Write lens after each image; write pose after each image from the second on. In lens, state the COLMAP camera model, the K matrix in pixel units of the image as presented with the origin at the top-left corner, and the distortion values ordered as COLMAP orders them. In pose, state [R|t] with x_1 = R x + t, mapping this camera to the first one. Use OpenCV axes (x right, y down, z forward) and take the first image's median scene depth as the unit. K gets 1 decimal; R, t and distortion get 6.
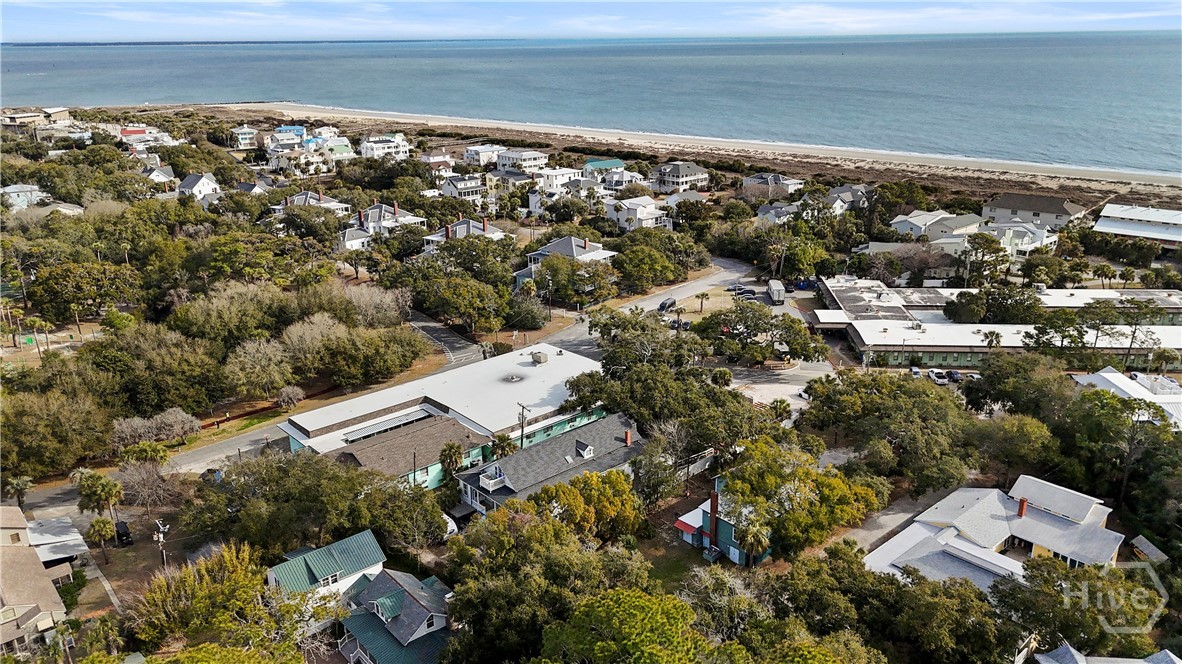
lens RADIAL K [[849.0, 0, 591.0], [0, 849.0, 332.0], [0, 0, 1]] dist [0.101326, -0.117017]
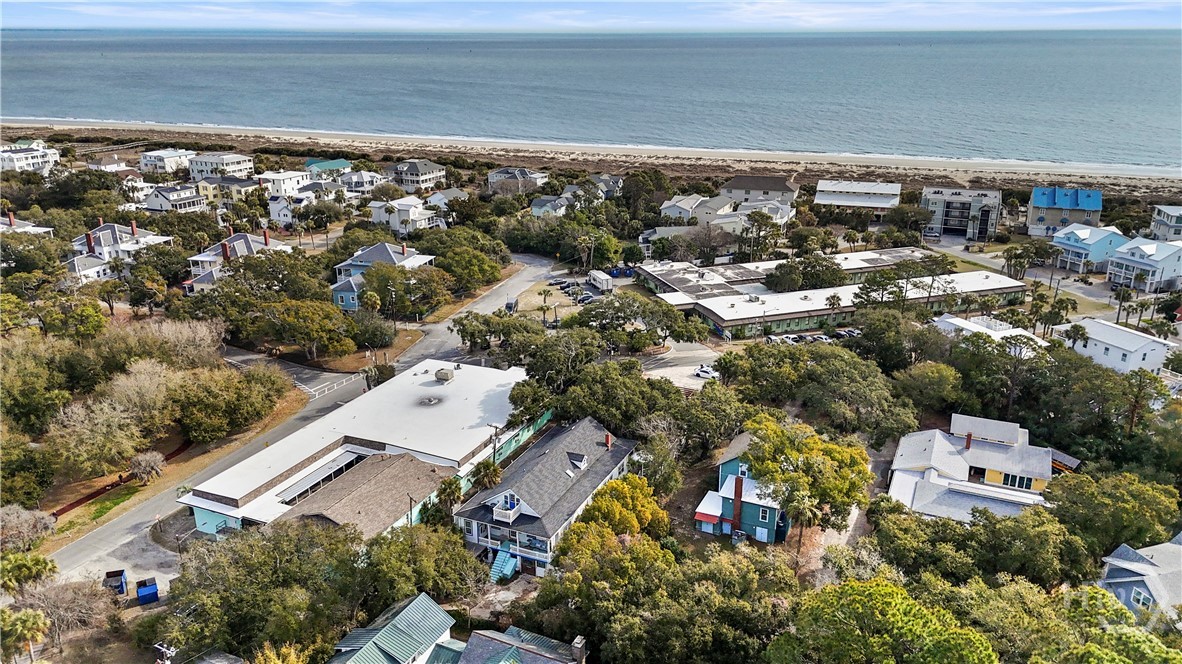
lens RADIAL K [[849.0, 0, 591.0], [0, 849.0, 332.0], [0, 0, 1]] dist [0.101326, -0.117017]
pose [[0.918735, -0.120661, 0.375989, -0.198457], [0.119359, 0.992488, 0.026850, -0.016610], [-0.376404, 0.020210, 0.926235, 0.065821]]
